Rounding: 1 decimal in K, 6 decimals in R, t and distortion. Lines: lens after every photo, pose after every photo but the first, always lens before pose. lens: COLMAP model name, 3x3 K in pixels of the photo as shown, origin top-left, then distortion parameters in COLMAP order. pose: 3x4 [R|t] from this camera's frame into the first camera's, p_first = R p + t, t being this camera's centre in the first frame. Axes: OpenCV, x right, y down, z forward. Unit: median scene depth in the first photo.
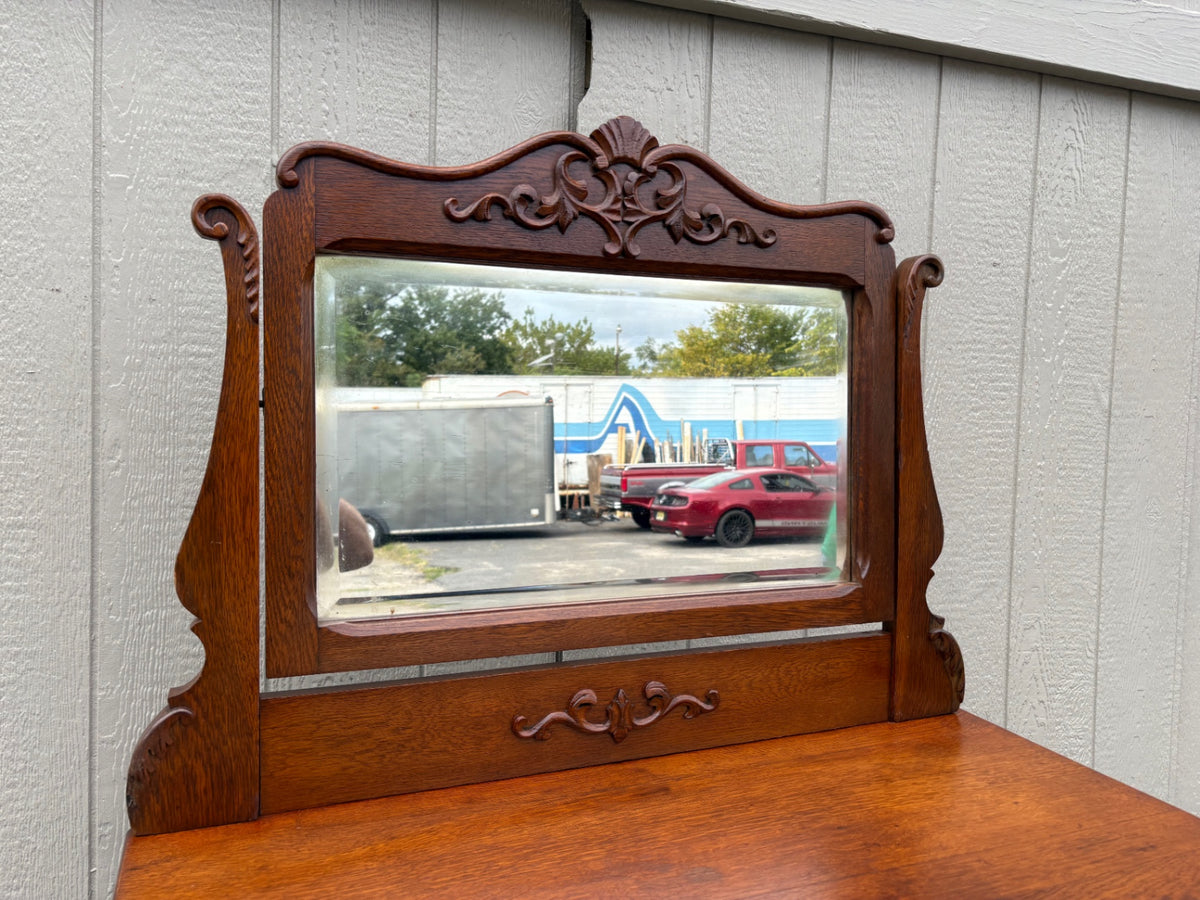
lens RADIAL K [[914.0, 0, 613.5], [0, 914.0, 447.6], [0, 0, 1]] dist [0.041913, -0.048436]
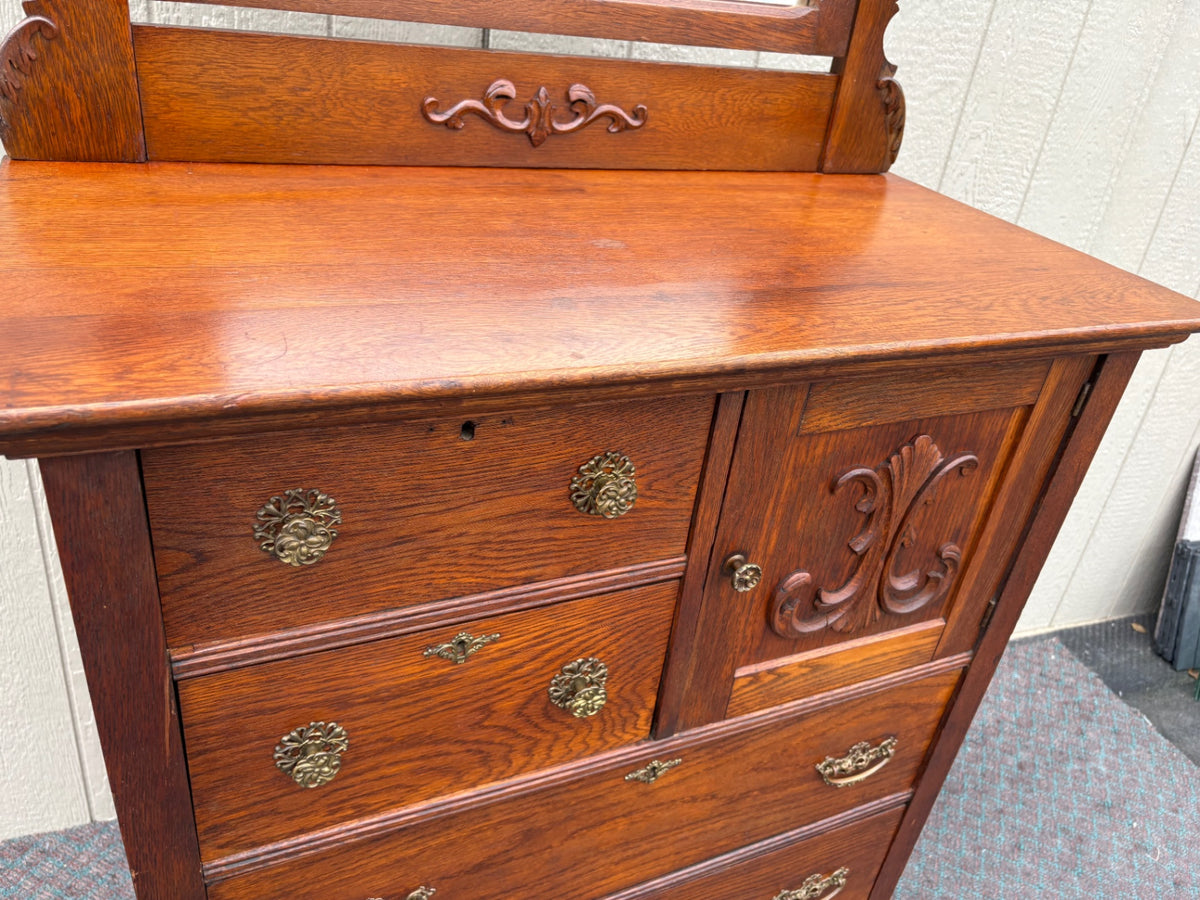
lens RADIAL K [[914.0, 0, 601.3], [0, 914.0, 446.6], [0, 0, 1]] dist [0.041913, -0.048436]
pose [[0.994542, 0.072501, 0.075028, 0.020010], [-0.098087, 0.894821, 0.435517, 0.150932], [-0.035561, -0.440499, 0.897048, 0.007363]]
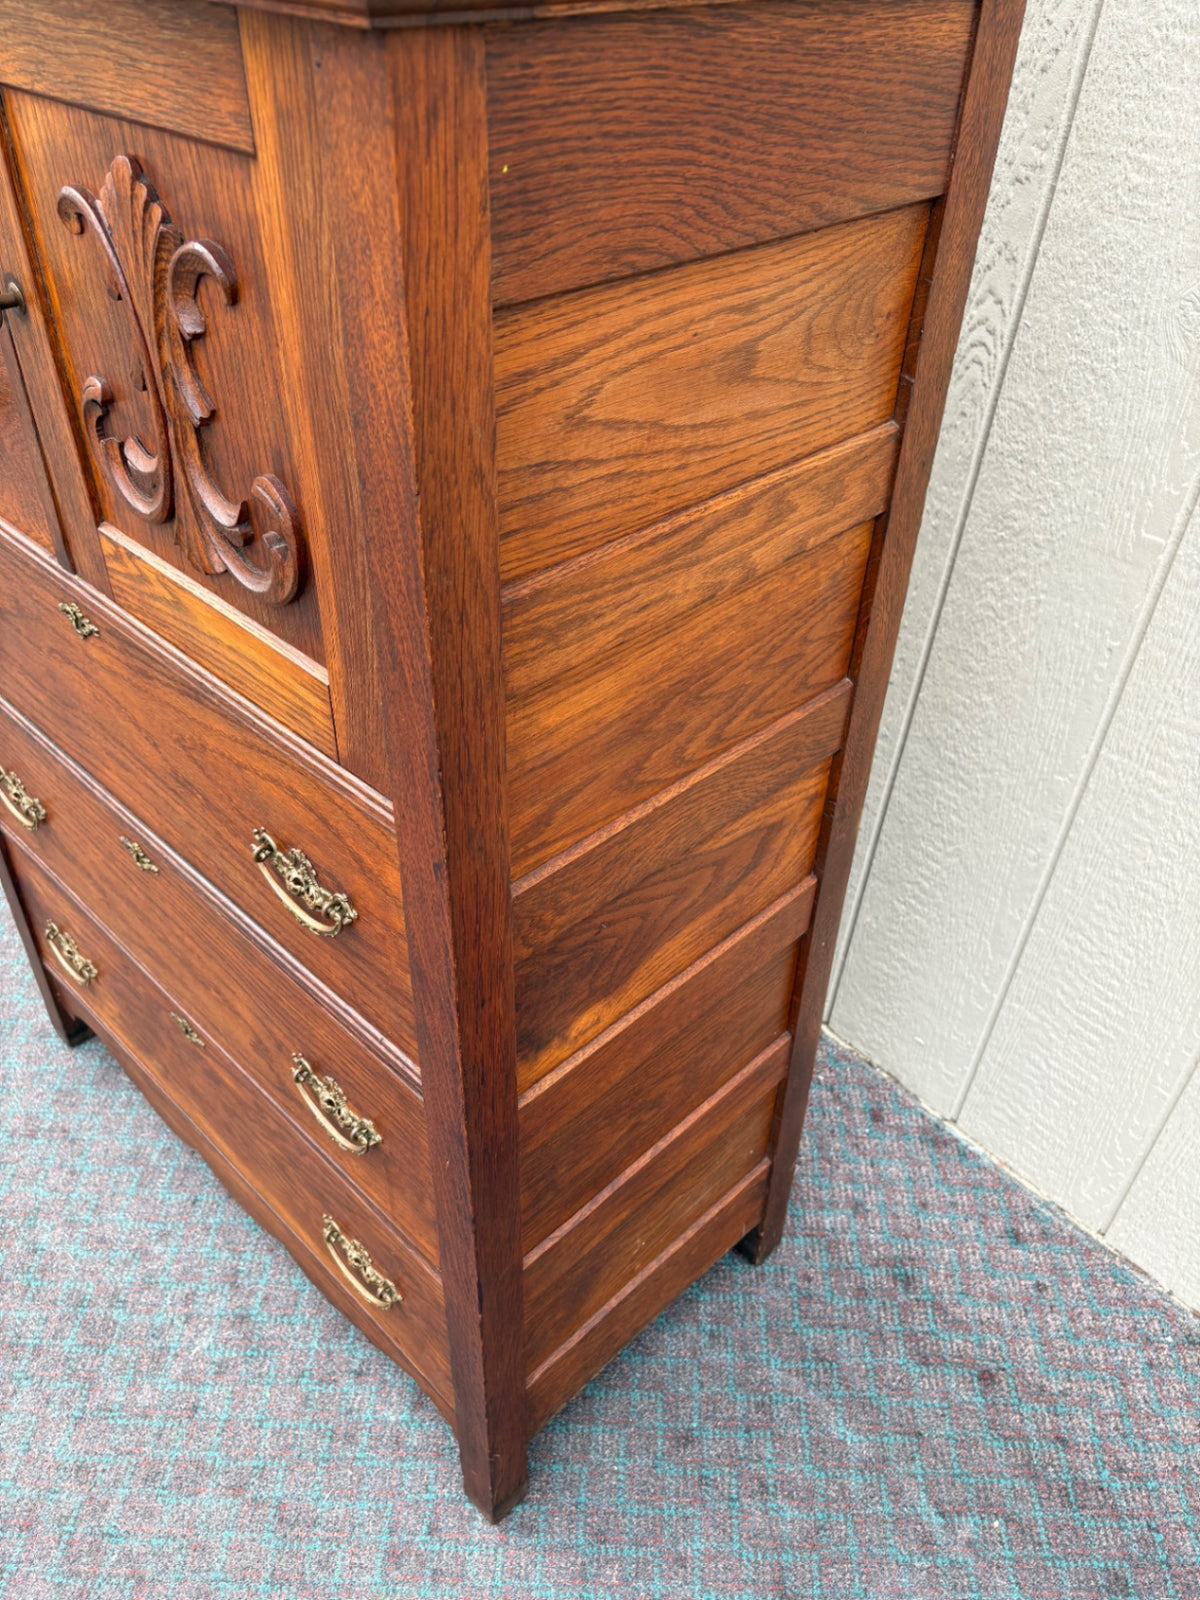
lens RADIAL K [[1218.7, 0, 602.1], [0, 1218.7, 796.8], [0, 0, 1]] dist [0.041913, -0.048436]
pose [[0.382403, 0.558551, -0.736063, 0.903034], [-0.087917, 0.814989, 0.572768, 0.321754], [0.919804, -0.154316, 0.360760, 0.566390]]
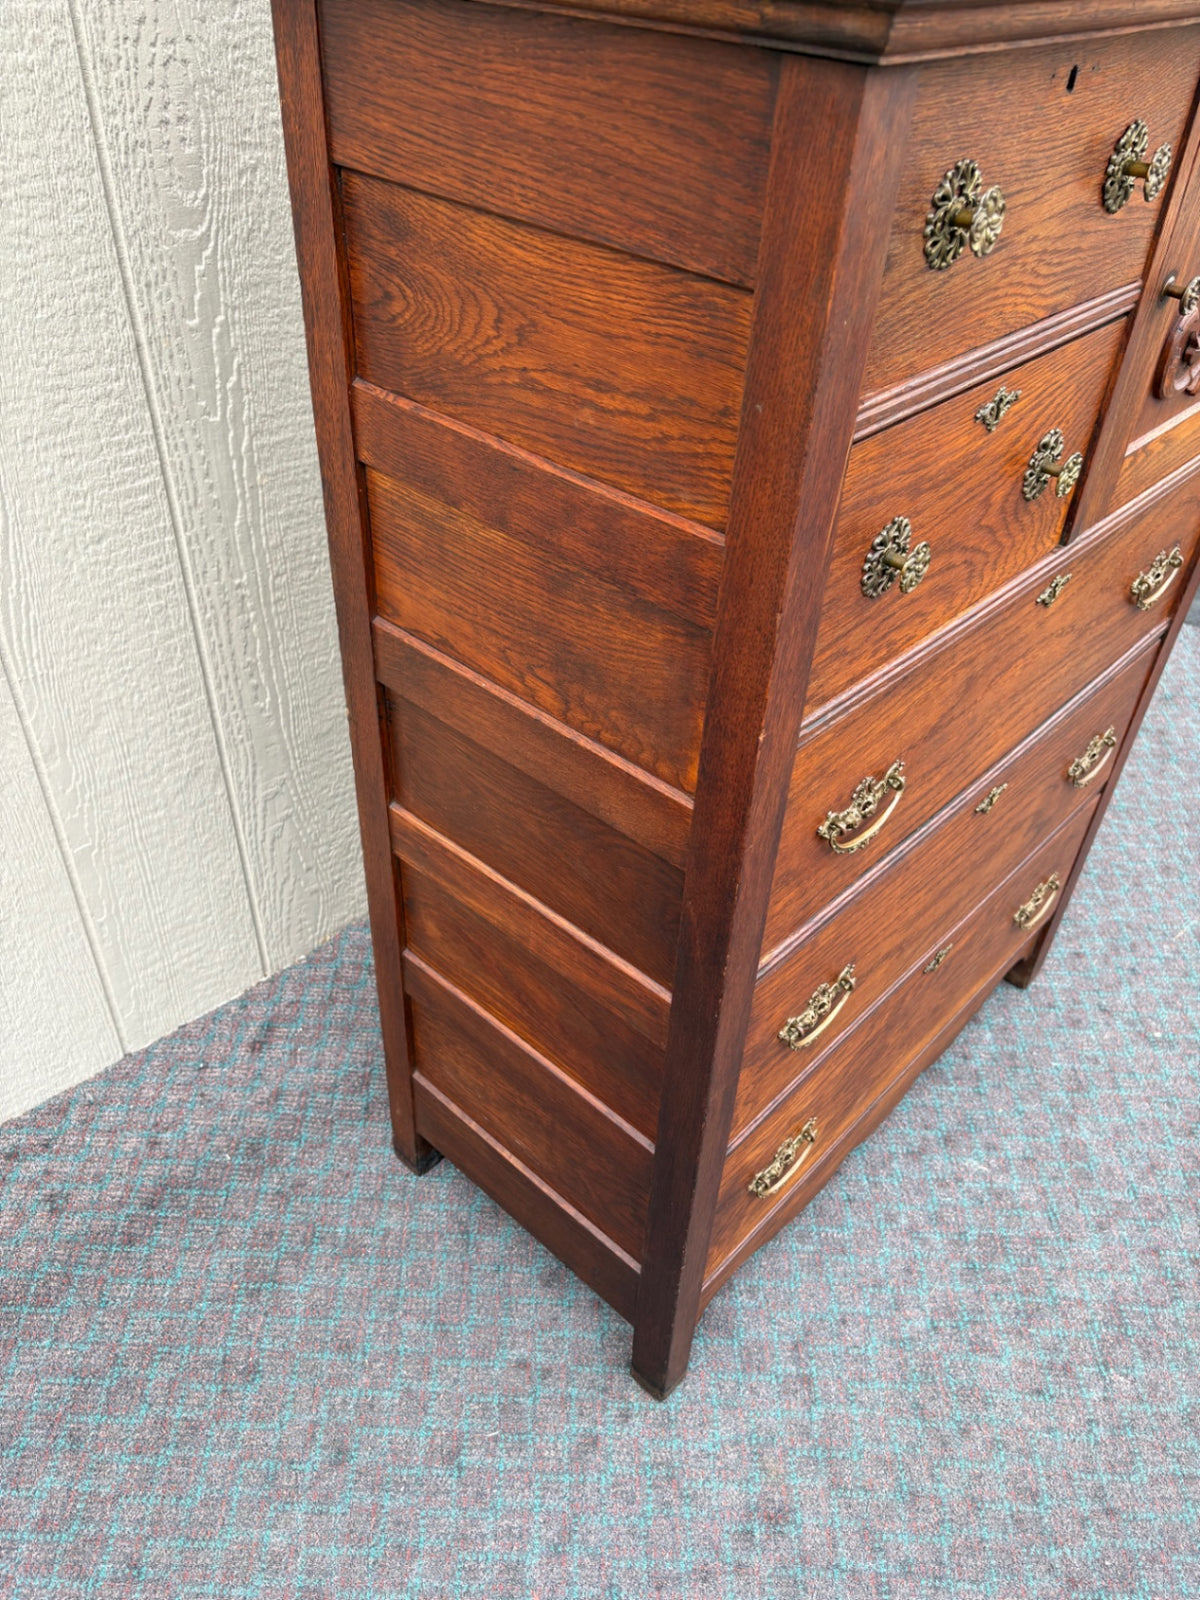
lens RADIAL K [[1218.7, 0, 589.9], [0, 1218.7, 807.6], [0, 0, 1]] dist [0.041913, -0.048436]
pose [[0.914748, -0.240265, 0.324821, -0.501022], [0.006302, 0.812351, 0.583135, 0.312091], [-0.403976, -0.531375, 0.744610, -0.054391]]
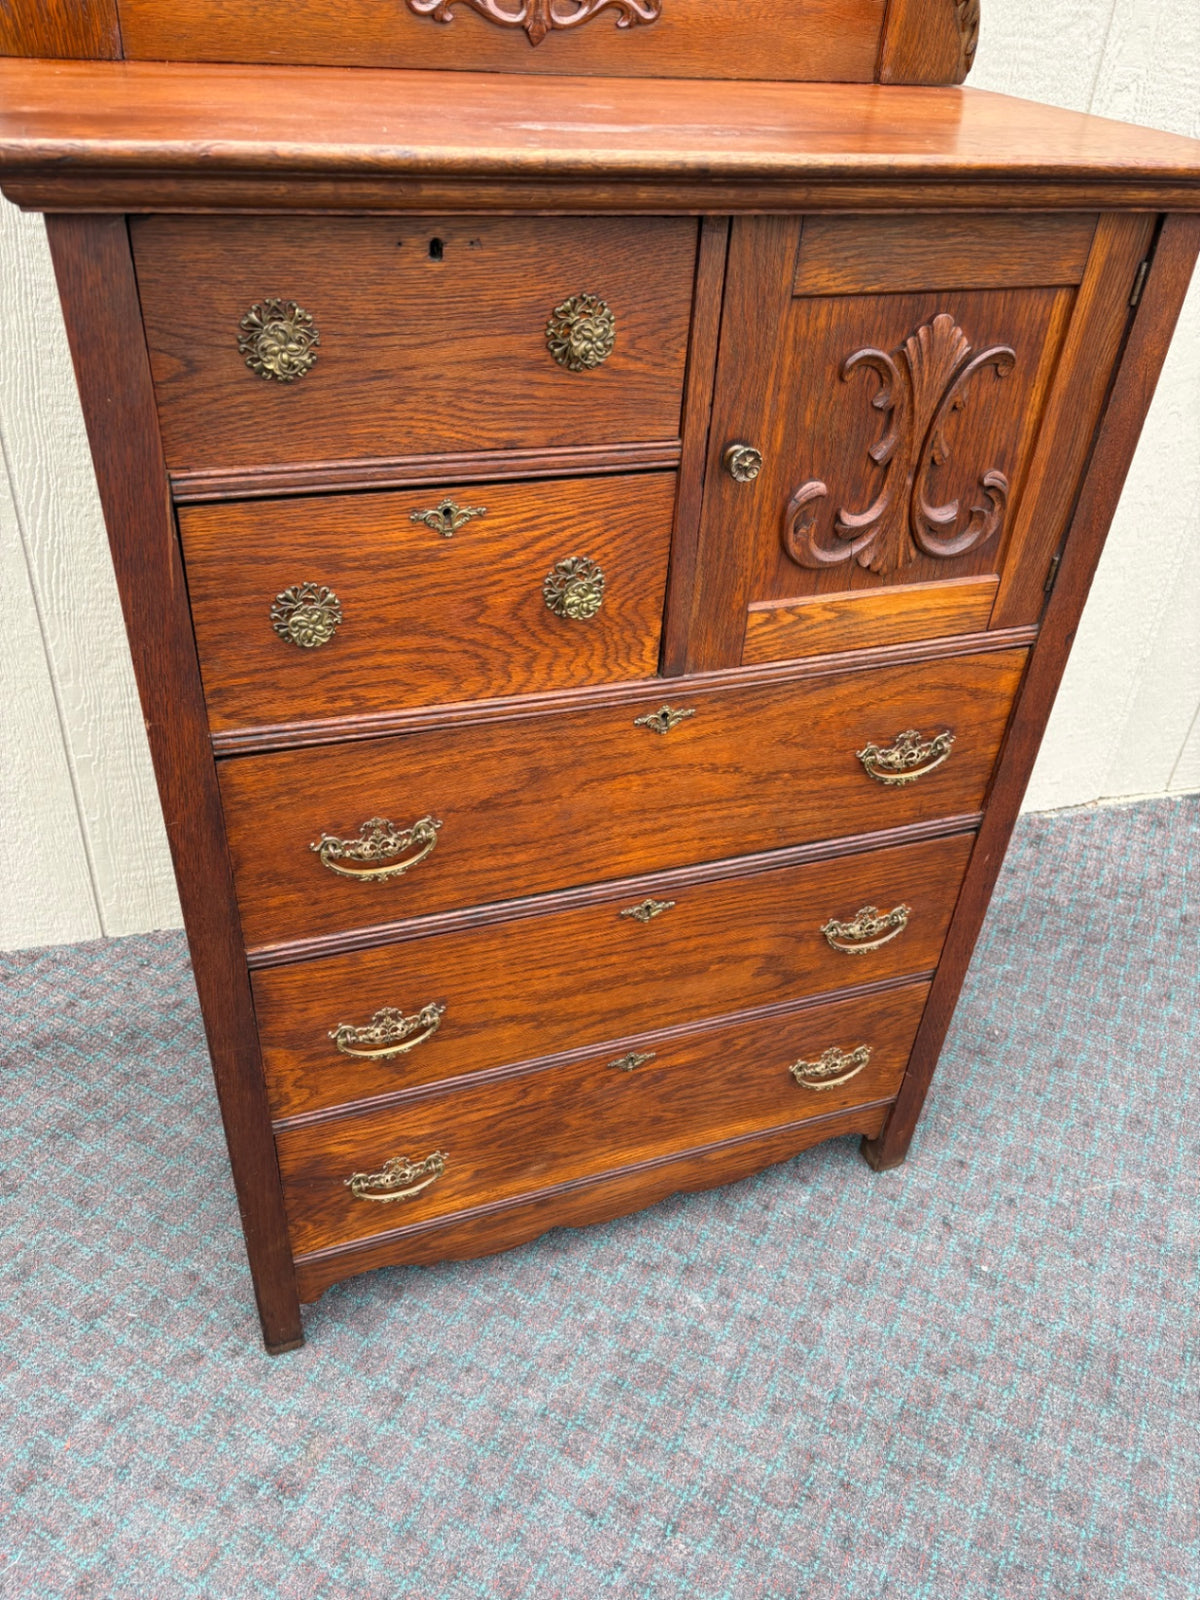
lens RADIAL K [[1218.7, 0, 602.7], [0, 1218.7, 810.0], [0, 0, 1]] dist [0.041913, -0.048436]
pose [[0.998152, 0.058234, -0.017339, 0.109074], [-0.040586, 0.851370, 0.522993, 0.275375], [0.045218, -0.521323, 0.852160, -0.286189]]
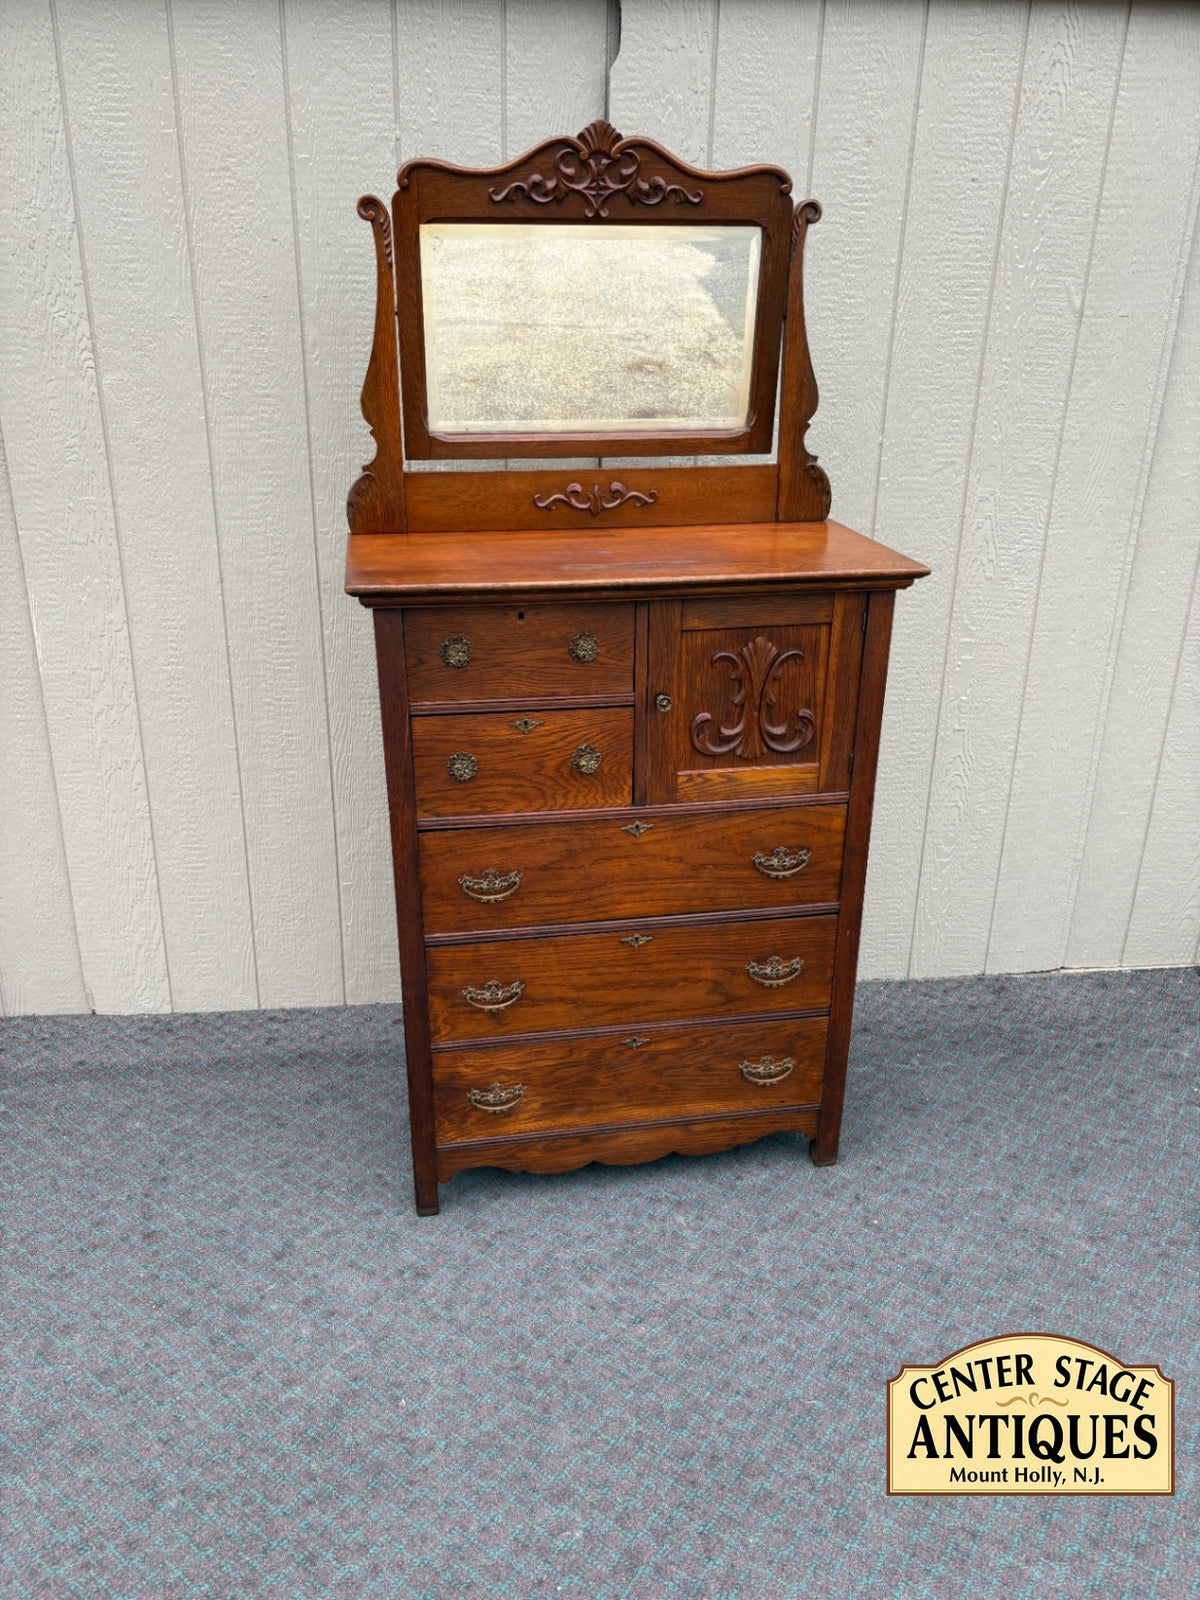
lens RADIAL K [[1218.7, 0, 587.4], [0, 1218.7, 808.1], [0, 0, 1]] dist [0.041913, -0.048436]
pose [[0.973534, 0.071273, -0.217146, 0.462866], [0.002469, 0.946793, 0.321833, 0.079187], [0.228530, -0.313851, 0.921559, -1.161431]]
